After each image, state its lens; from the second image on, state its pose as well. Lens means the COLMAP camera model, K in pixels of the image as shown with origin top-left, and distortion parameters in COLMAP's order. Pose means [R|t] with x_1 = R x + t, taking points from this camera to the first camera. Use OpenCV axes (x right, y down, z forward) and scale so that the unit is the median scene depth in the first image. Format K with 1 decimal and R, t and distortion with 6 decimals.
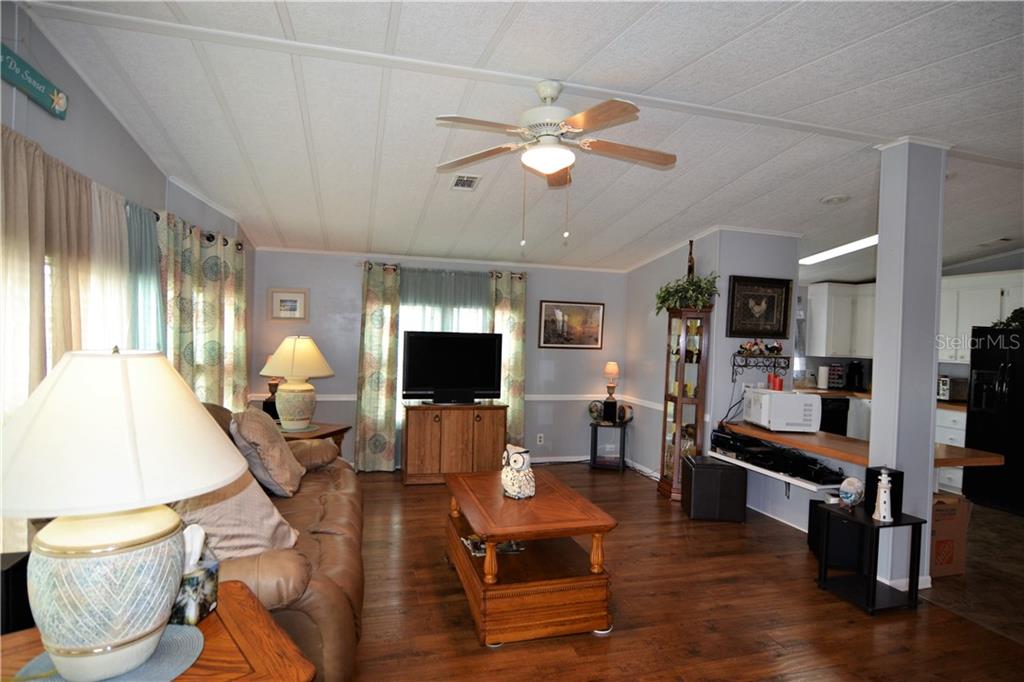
lens RADIAL K [[574.8, 0, 512.0], [0, 574.8, 341.0], [0, 0, 1]] dist [-0.037894, 0.020569]
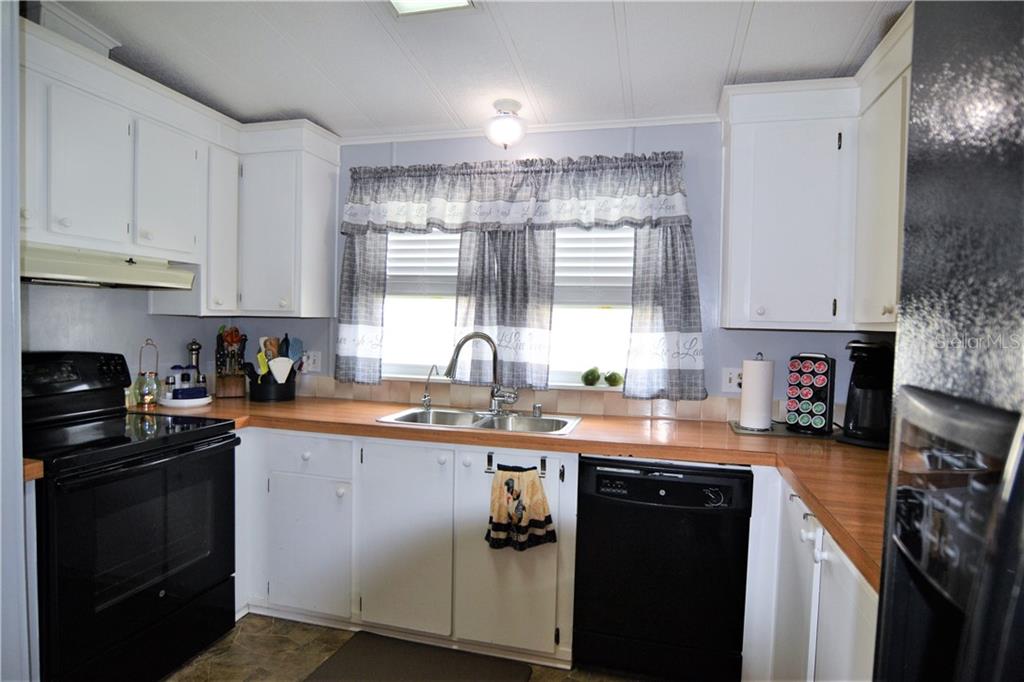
lens RADIAL K [[574.8, 0, 512.0], [0, 574.8, 341.0], [0, 0, 1]] dist [-0.037894, 0.020569]
pose [[0.861932, 0.004717, -0.507002, 0.725187], [0.000149, 0.999954, 0.009557, 0.038204], [0.507024, -0.008313, 0.861892, 0.798687]]
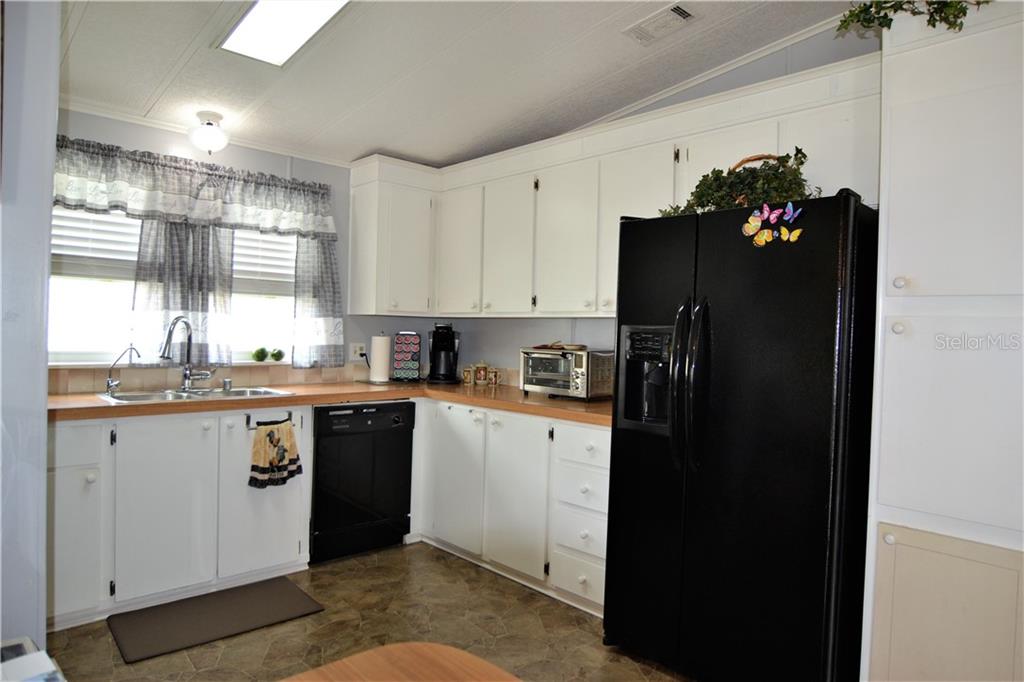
lens RADIAL K [[637.5, 0, 512.0], [0, 637.5, 341.0], [0, 0, 1]] dist [-0.002706, -0.000473]
pose [[0.884670, -0.017191, 0.465900, 0.482010], [0.008111, 0.999736, 0.021487, 0.046782], [-0.466147, -0.015230, 0.884576, 0.573493]]
